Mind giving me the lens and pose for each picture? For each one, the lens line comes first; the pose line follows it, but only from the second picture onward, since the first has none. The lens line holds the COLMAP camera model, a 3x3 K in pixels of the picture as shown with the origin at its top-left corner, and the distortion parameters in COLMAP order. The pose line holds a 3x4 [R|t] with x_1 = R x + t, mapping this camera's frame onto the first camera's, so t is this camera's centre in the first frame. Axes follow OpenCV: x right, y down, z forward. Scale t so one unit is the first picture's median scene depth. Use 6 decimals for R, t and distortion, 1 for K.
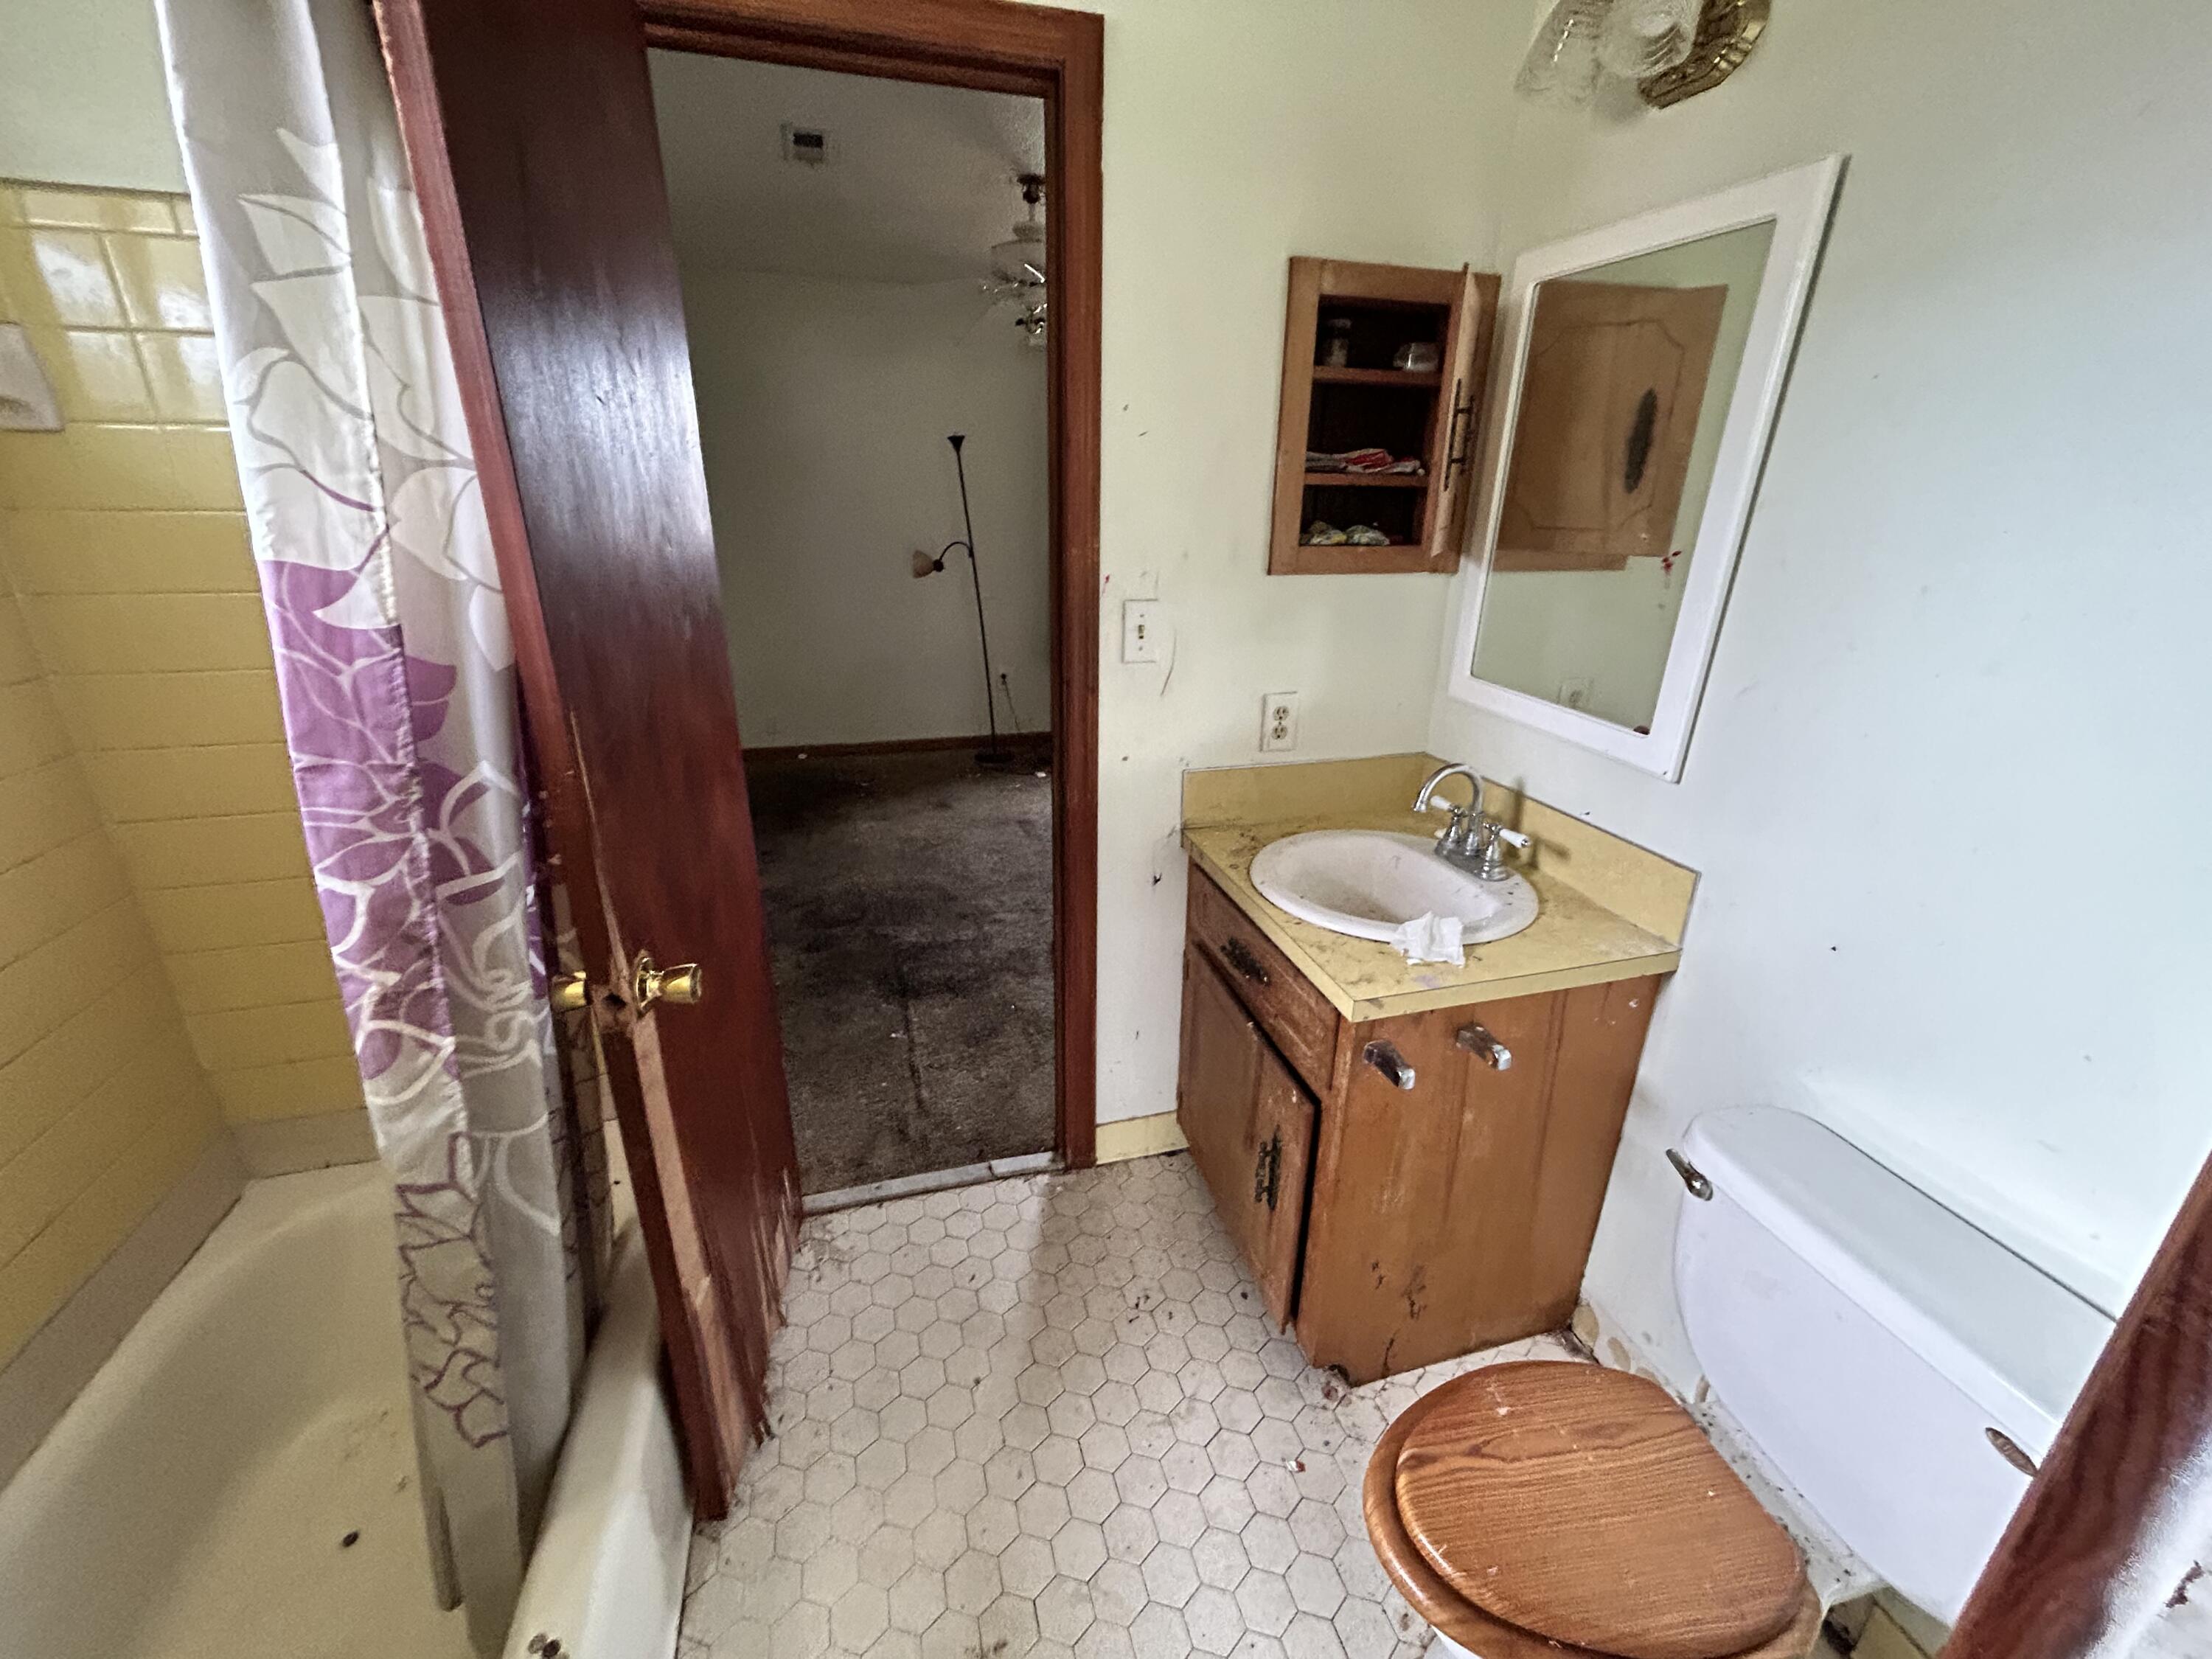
lens RADIAL K [[897.5, 0, 1105.3], [0, 897.5, 830.7], [0, 0, 1]] dist [0.000149, -0.000002]
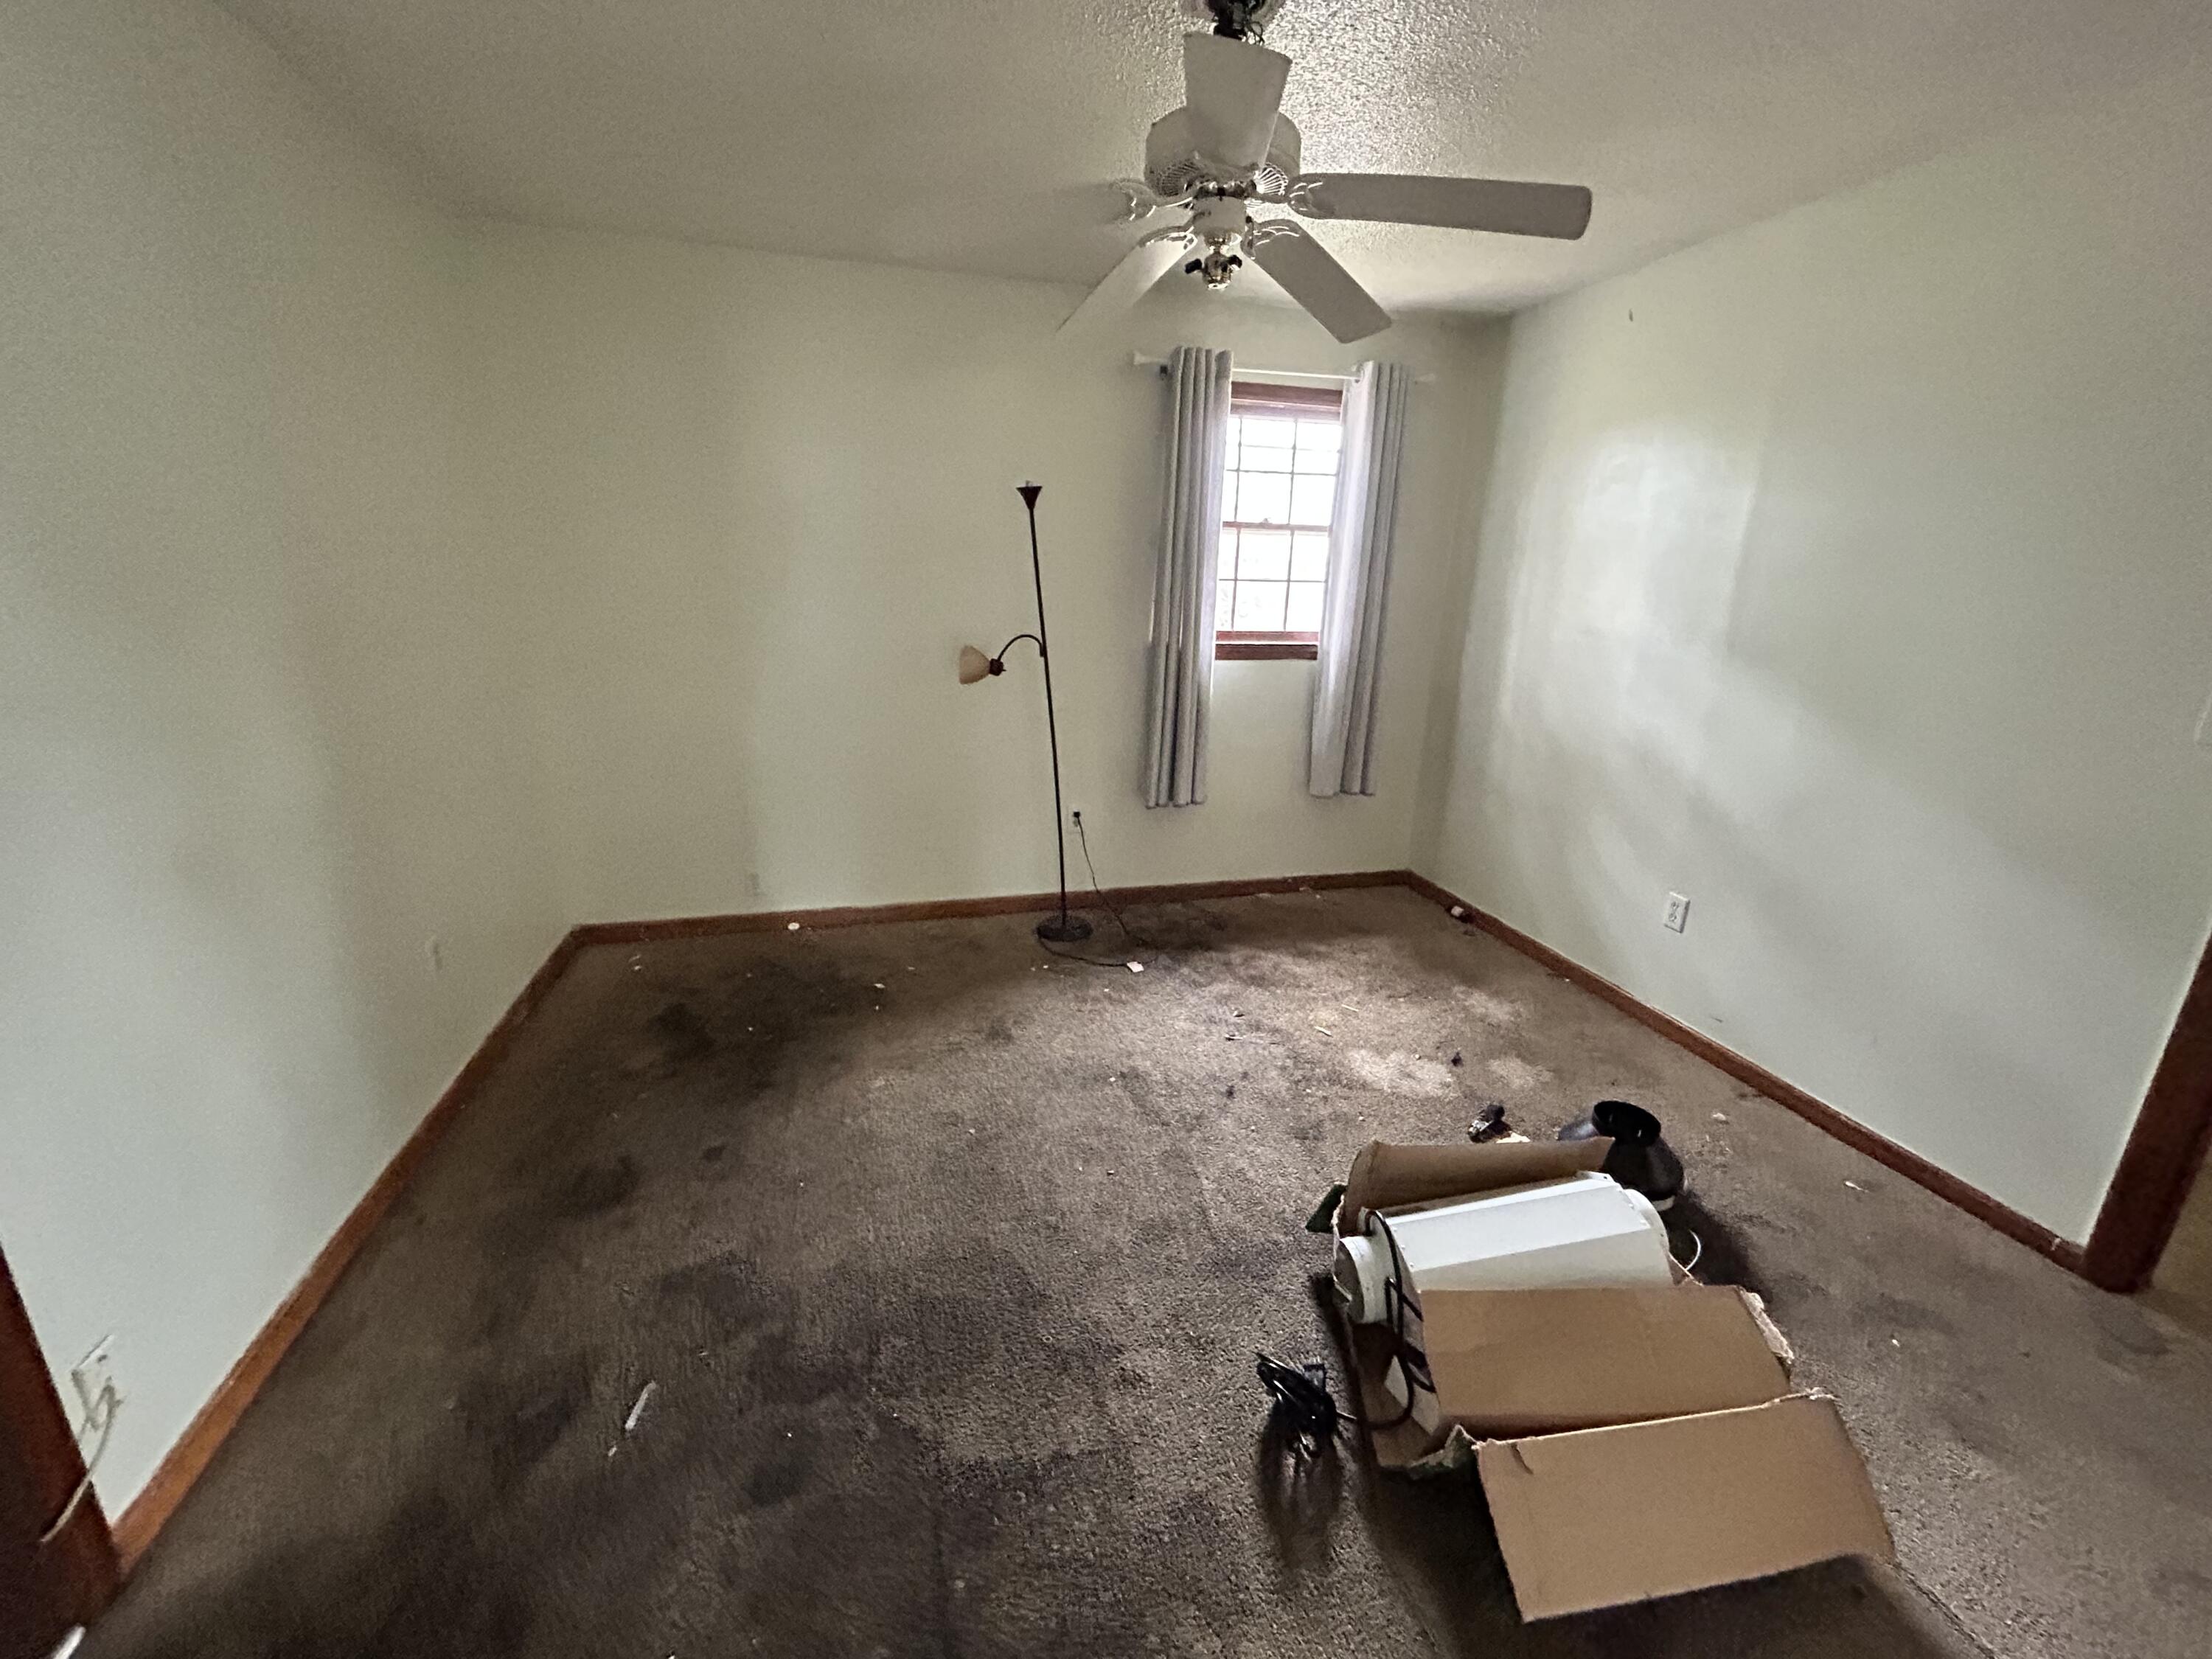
lens RADIAL K [[897.5, 0, 1100.6], [0, 897.5, 827.7], [0, 0, 1]] dist [0.000149, -0.000002]
pose [[0.999719, 0.015241, -0.018129, -0.100011], [-0.016589, 0.996914, -0.076725, -0.131772], [0.016904, 0.077005, 0.996887, 0.348566]]
